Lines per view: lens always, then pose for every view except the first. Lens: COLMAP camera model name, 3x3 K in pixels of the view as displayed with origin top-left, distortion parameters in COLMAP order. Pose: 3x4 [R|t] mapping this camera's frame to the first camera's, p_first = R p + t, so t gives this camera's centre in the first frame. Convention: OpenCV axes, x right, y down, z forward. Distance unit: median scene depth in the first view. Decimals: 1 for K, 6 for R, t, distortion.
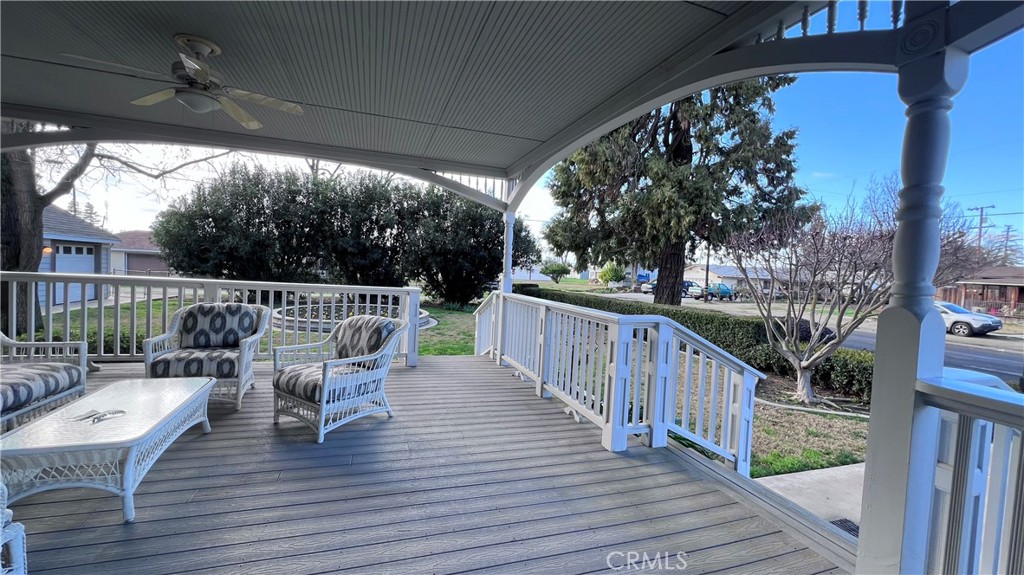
lens RADIAL K [[412.9, 0, 507.3], [0, 412.9, 286.4], [0, 0, 1]] dist [-0.000053, 0.000511]
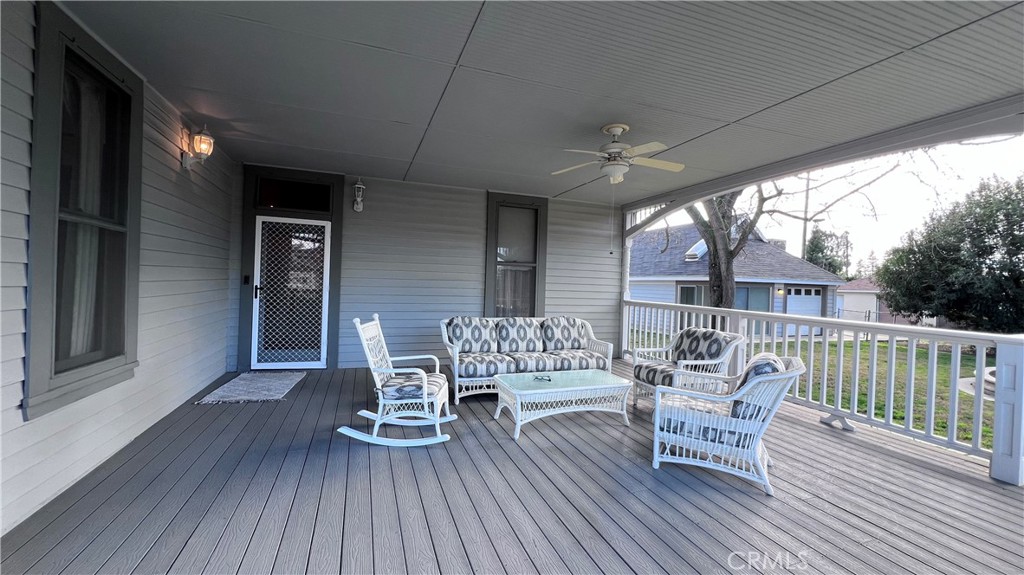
lens RADIAL K [[412.9, 0, 506.0], [0, 412.9, 287.0], [0, 0, 1]] dist [-0.000053, 0.000511]
pose [[0.017800, -0.039893, -0.999045, 0.206271], [-0.065805, 0.996991, -0.040984, 0.004839], [0.997674, 0.066471, 0.015121, 0.230939]]
